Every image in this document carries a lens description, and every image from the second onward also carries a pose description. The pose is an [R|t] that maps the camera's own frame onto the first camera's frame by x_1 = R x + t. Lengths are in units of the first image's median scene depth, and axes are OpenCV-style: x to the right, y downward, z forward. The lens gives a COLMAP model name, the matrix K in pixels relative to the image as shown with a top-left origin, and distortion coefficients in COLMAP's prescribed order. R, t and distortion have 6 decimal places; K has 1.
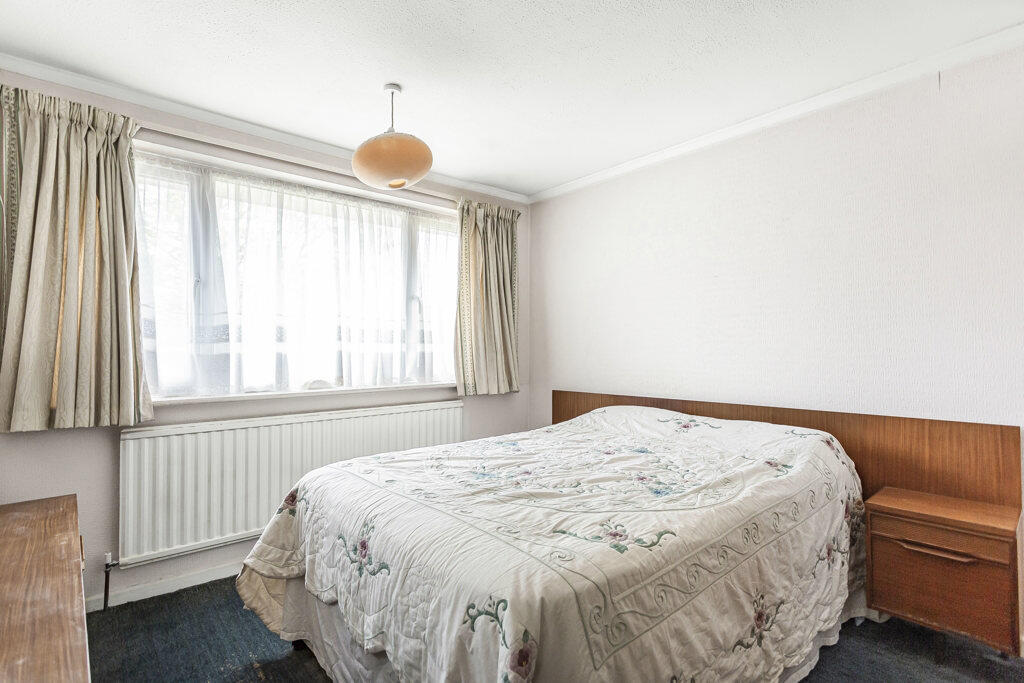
lens RADIAL K [[498.0, 0, 512.0], [0, 498.0, 341.5], [0, 0, 1]] dist [0.000796, 0.000453]
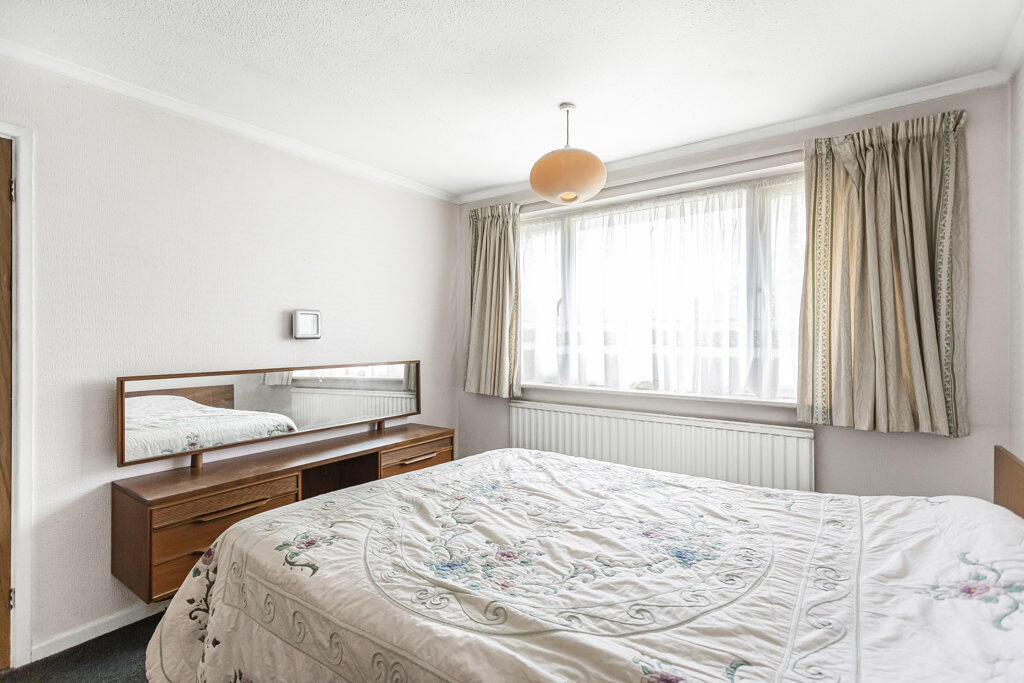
lens RADIAL K [[489.6, 0, 515.9], [0, 489.6, 337.5], [0, 0, 1]] dist [-0.001365, 0.000597]
pose [[0.208007, 0.003301, -0.978122, 0.726664], [0.012555, 0.999903, 0.006044, -0.031644], [0.978047, -0.013537, 0.207945, 0.664395]]
